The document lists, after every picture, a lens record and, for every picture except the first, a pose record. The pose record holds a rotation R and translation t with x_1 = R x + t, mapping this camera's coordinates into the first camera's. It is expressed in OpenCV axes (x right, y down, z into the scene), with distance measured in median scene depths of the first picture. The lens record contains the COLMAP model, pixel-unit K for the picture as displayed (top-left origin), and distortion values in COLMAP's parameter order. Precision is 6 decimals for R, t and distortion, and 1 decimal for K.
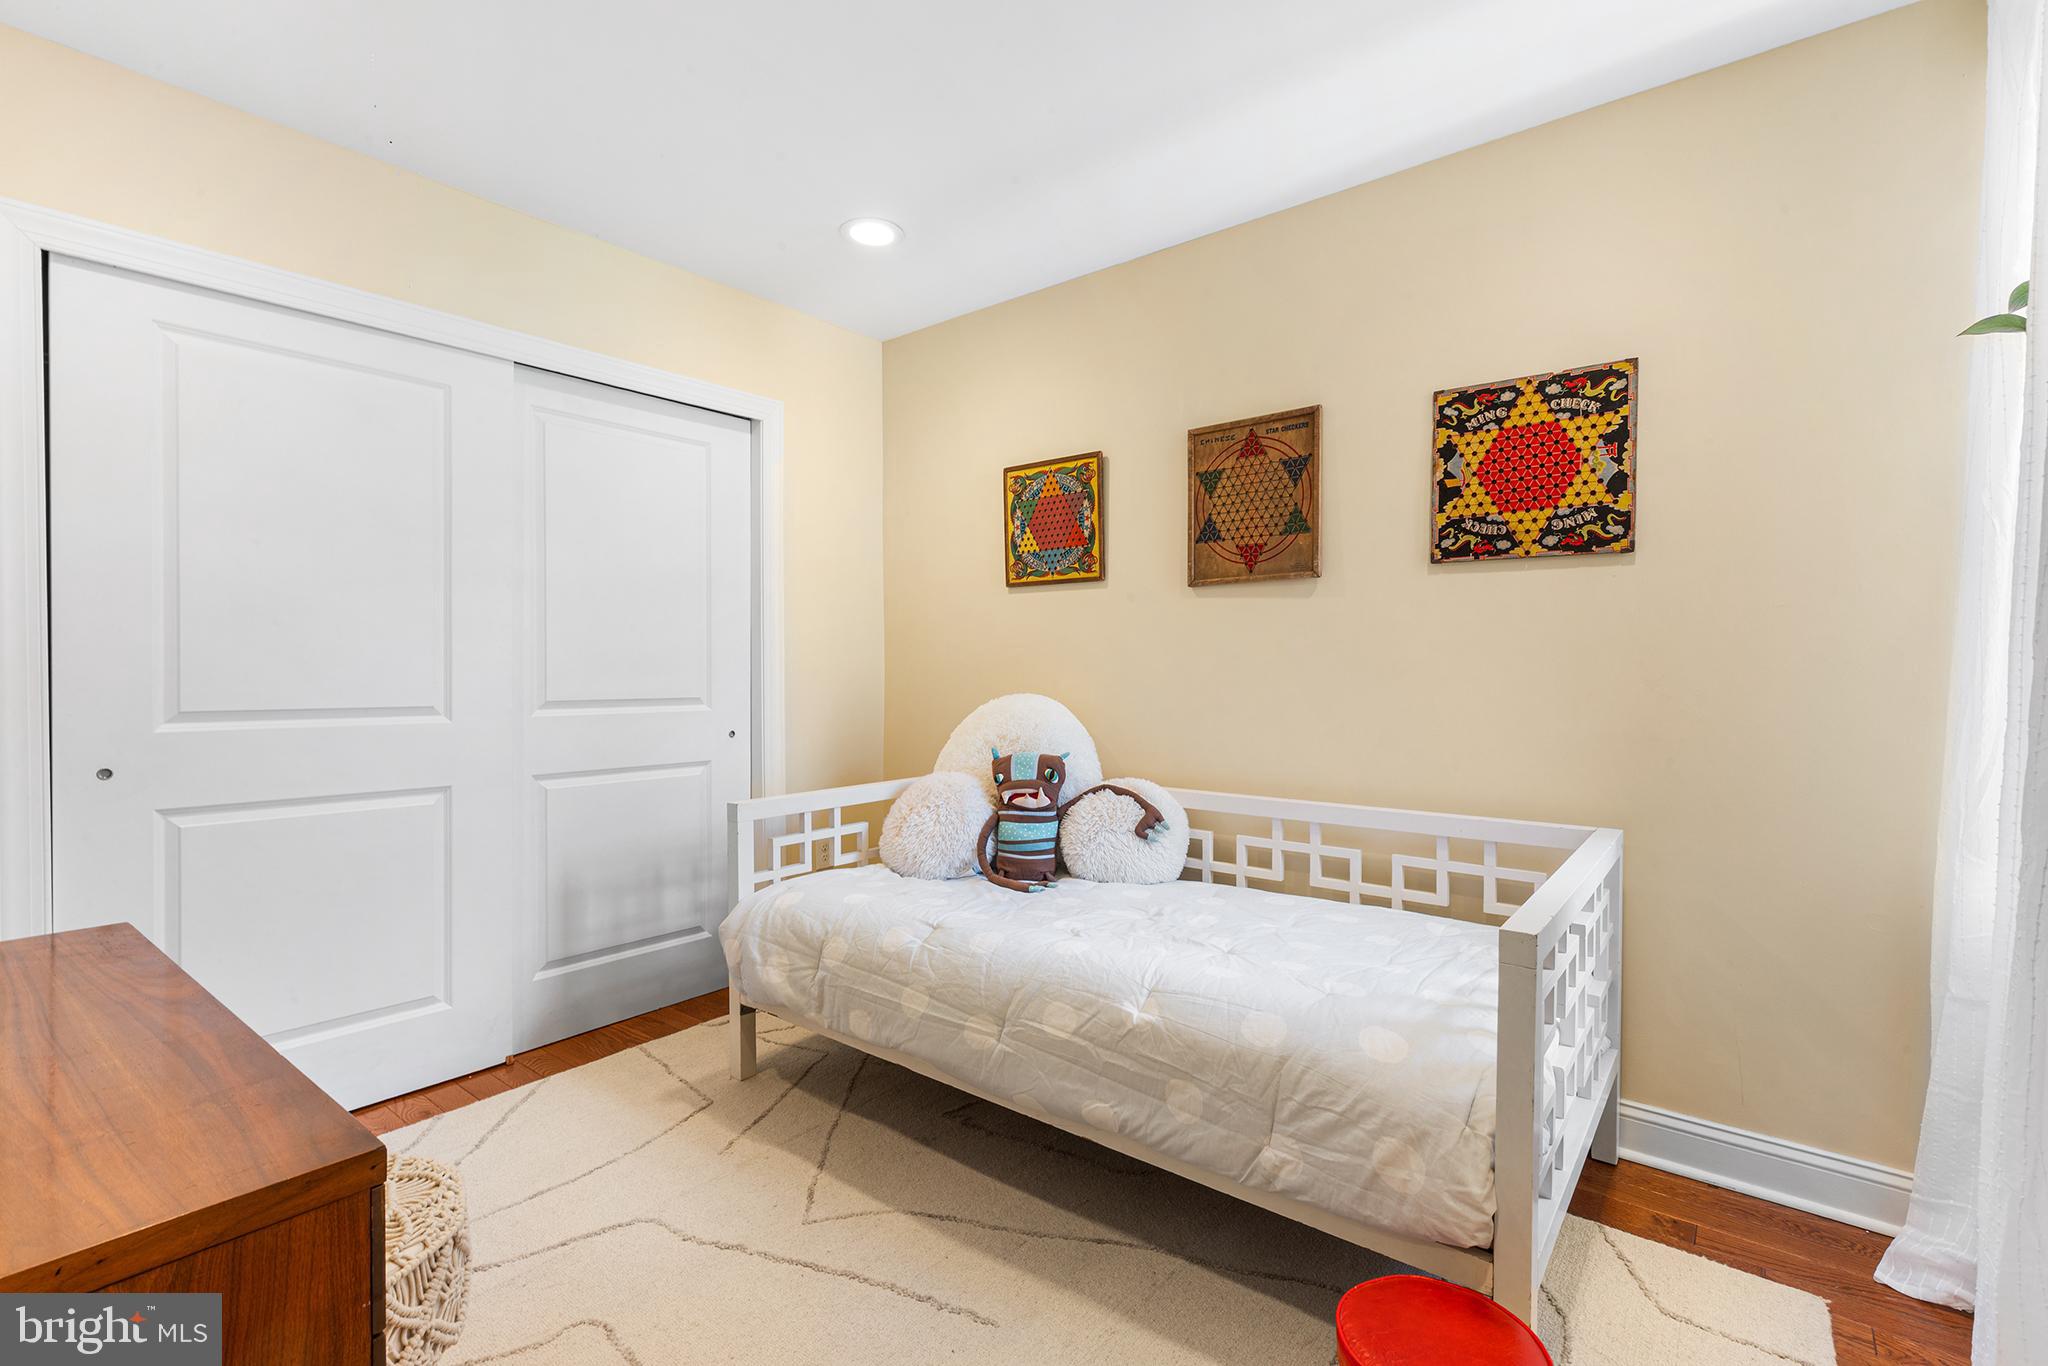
lens RADIAL K [[912.9, 0, 1024.0], [0, 912.9, 683.0], [0, 0, 1]] dist [0.001069, -0.000200]
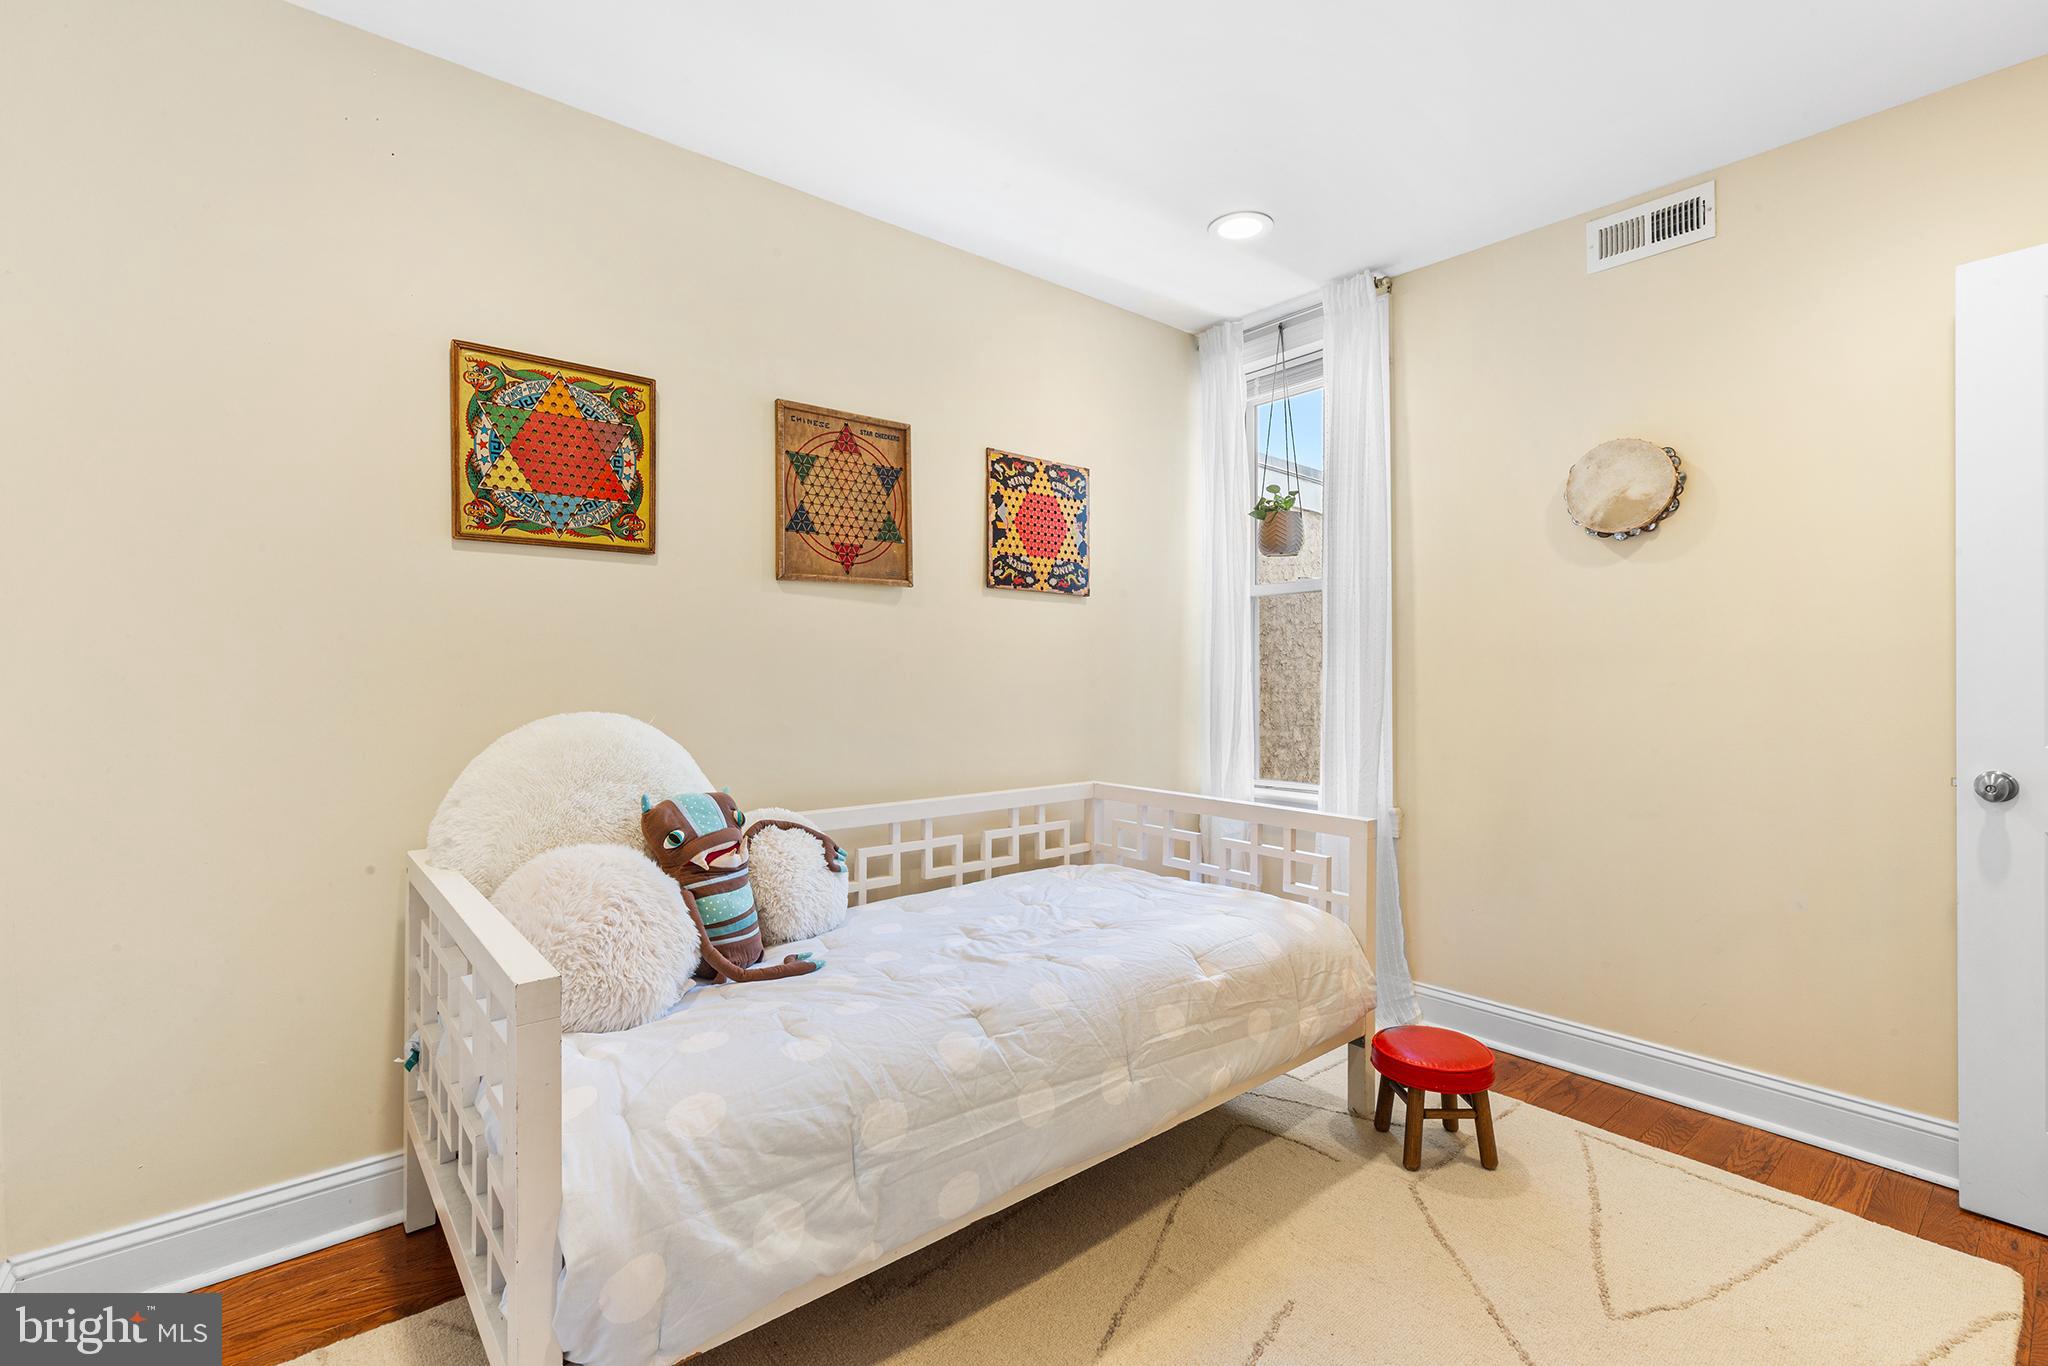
lens RADIAL K [[909.4, 0, 1023.7], [0, 909.4, 674.2], [0, 0, 1]] dist [0.002281, 0.000150]
pose [[0.200036, 0.000681, 0.979788, -0.690831], [0.016309, 0.999859, -0.004024, -0.009086], [-0.979653, 0.016785, 0.199997, 0.672083]]
